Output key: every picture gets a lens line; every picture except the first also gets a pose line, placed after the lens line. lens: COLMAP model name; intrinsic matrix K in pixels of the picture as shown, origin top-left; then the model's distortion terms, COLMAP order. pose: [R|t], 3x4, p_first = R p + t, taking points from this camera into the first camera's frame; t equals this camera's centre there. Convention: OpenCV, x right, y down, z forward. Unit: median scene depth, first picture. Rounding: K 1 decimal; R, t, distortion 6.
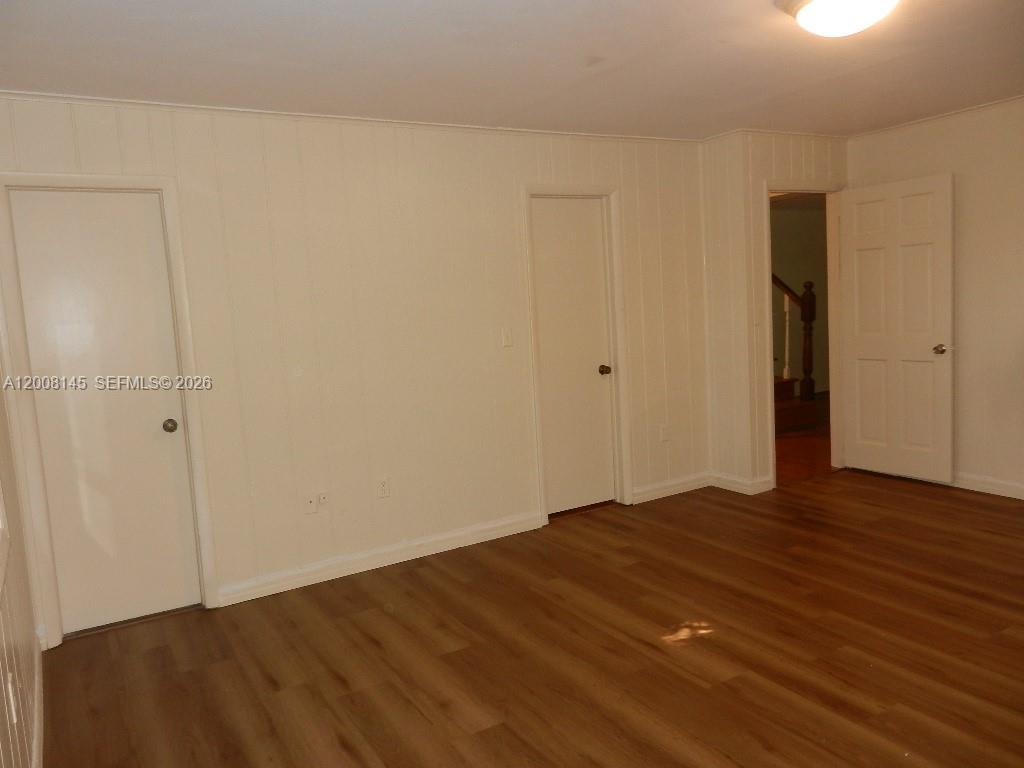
lens RADIAL K [[774.0, 0, 510.7], [0, 774.0, 385.5], [0, 0, 1]] dist [0.049519, -0.002756]
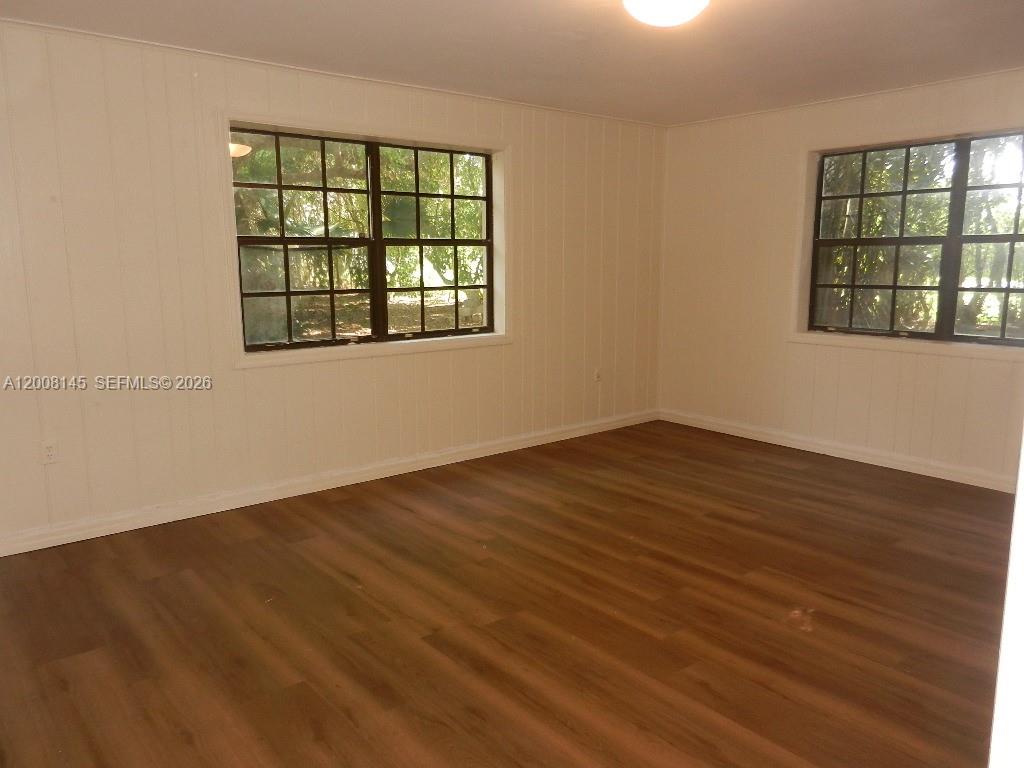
lens RADIAL K [[774.0, 0, 510.7], [0, 774.0, 385.5], [0, 0, 1]] dist [0.049519, -0.002756]
pose [[-0.988172, 0.077327, -0.132425, 0.686027], [0.037207, 0.958650, 0.282145, -0.225925], [0.148766, 0.273881, -0.950188, 1.763181]]
